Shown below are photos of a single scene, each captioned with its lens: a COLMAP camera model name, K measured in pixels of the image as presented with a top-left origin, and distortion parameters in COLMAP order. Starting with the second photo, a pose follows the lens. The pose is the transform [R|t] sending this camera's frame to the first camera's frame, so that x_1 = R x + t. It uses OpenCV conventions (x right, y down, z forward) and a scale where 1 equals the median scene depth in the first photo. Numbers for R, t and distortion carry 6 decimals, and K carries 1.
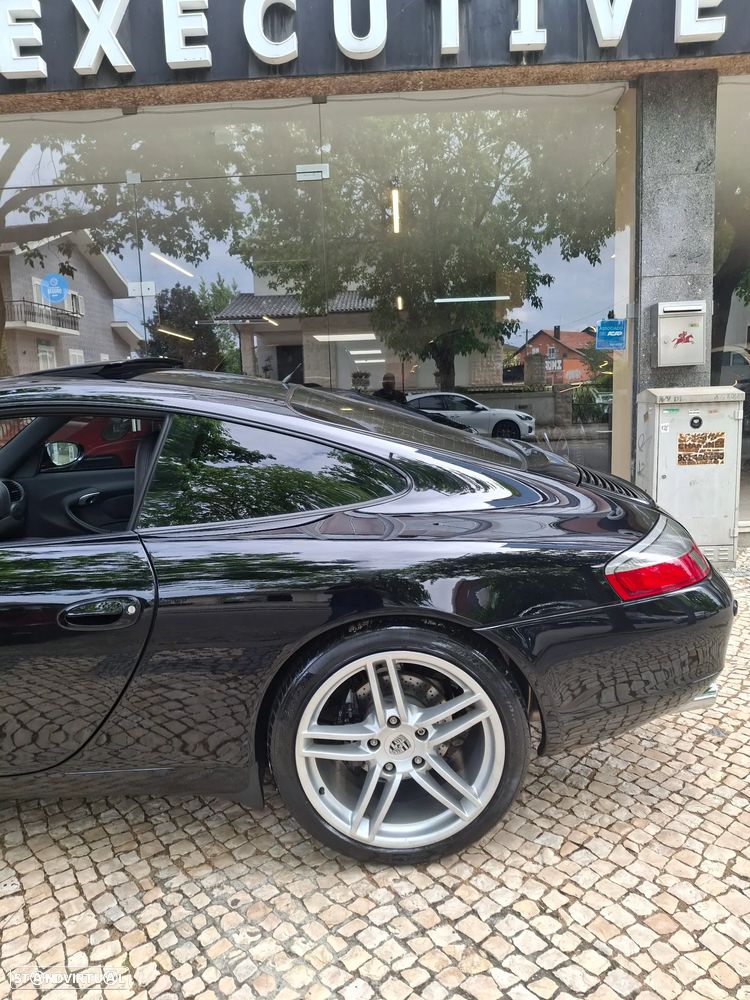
lens RADIAL K [[745.6, 0, 362.4], [0, 745.6, 488.2], [0, 0, 1]] dist [-0.060695, 0.064975]
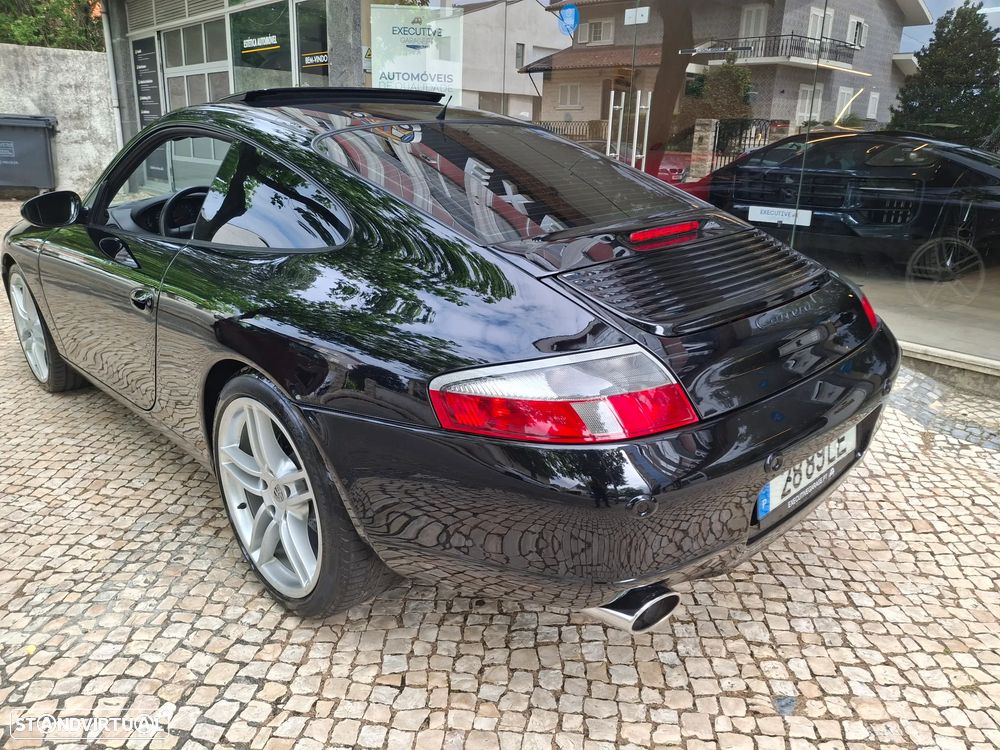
lens RADIAL K [[737.3, 0, 500.0], [0, 737.3, 375.0], [0, 0, 1]] dist [-0.002671, 0.002754]
pose [[0.695836, 0.268279, -0.666212, 0.389411], [-0.138753, 0.960353, 0.241805, -0.039307], [0.704670, -0.075818, 0.705473, 0.229212]]
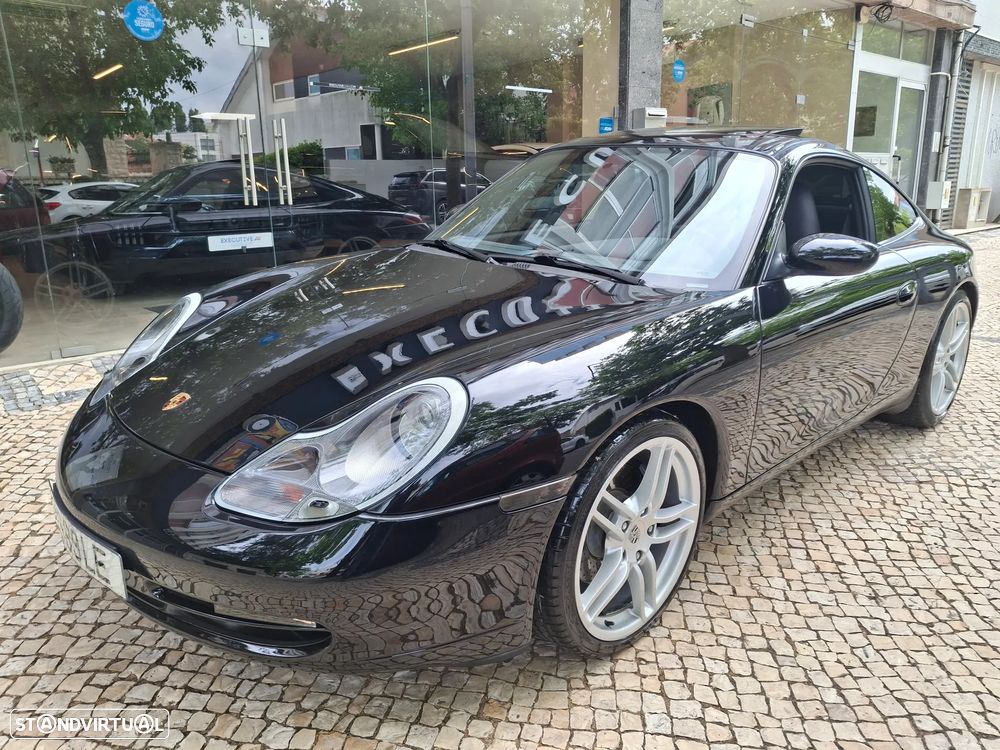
lens RADIAL K [[738.6, 0, 497.0], [0, 738.6, 362.8], [0, 0, 1]] dist [-0.009865, -0.005983]
pose [[0.726586, -0.148018, 0.670942, -0.870459], [0.079079, 0.988045, 0.132338, 0.014287], [-0.682510, -0.043097, 0.729605, 0.186640]]
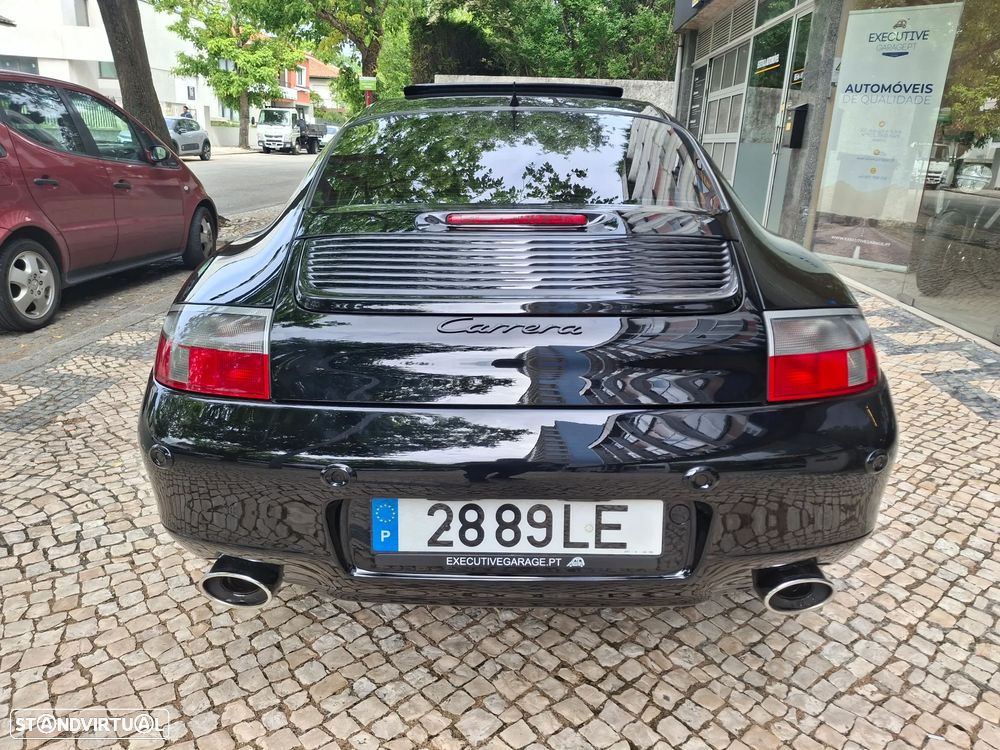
lens RADIAL K [[738.6, 0, 497.0], [0, 738.6, 362.8], [0, 0, 1]] dist [-0.009865, -0.005983]
pose [[-0.012217, 0.317947, -0.948030, 0.516810], [-0.172662, 0.933188, 0.315194, -0.076630], [0.984905, 0.167540, 0.043497, 0.597192]]
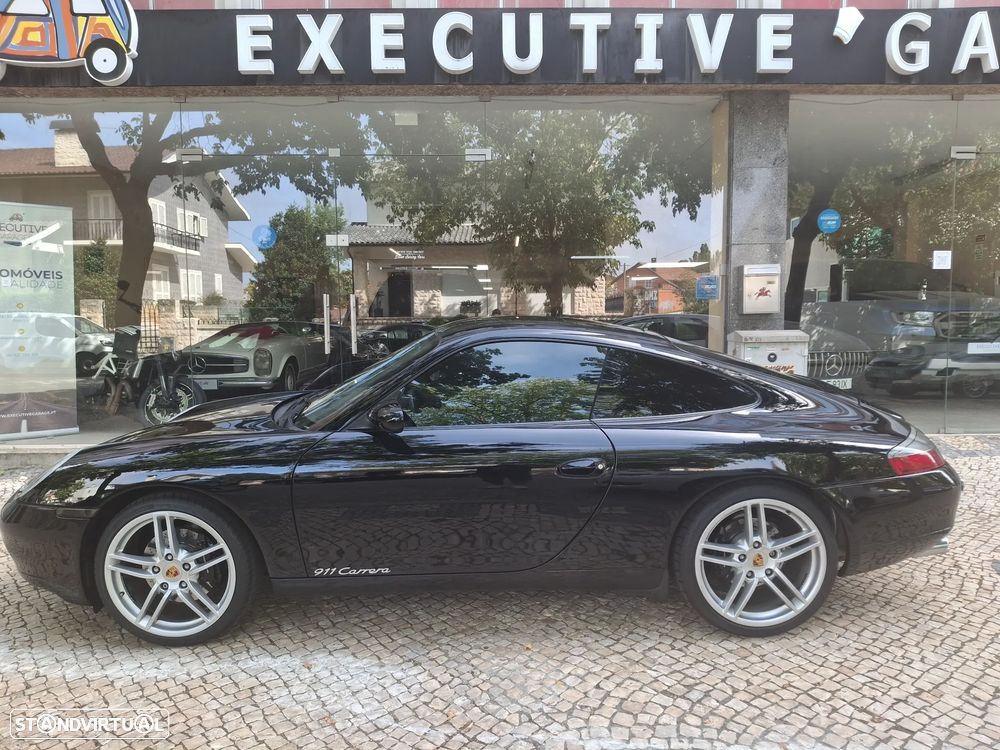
lens RADIAL K [[737.3, 0, 500.0], [0, 737.3, 375.0], [0, 0, 1]] dist [-0.002671, 0.002754]
pose [[0.998178, 0.021148, 0.056519, -0.104755], [-0.018299, 0.998558, -0.050472, 0.017100], [-0.057505, 0.049346, 0.997125, -0.279897]]
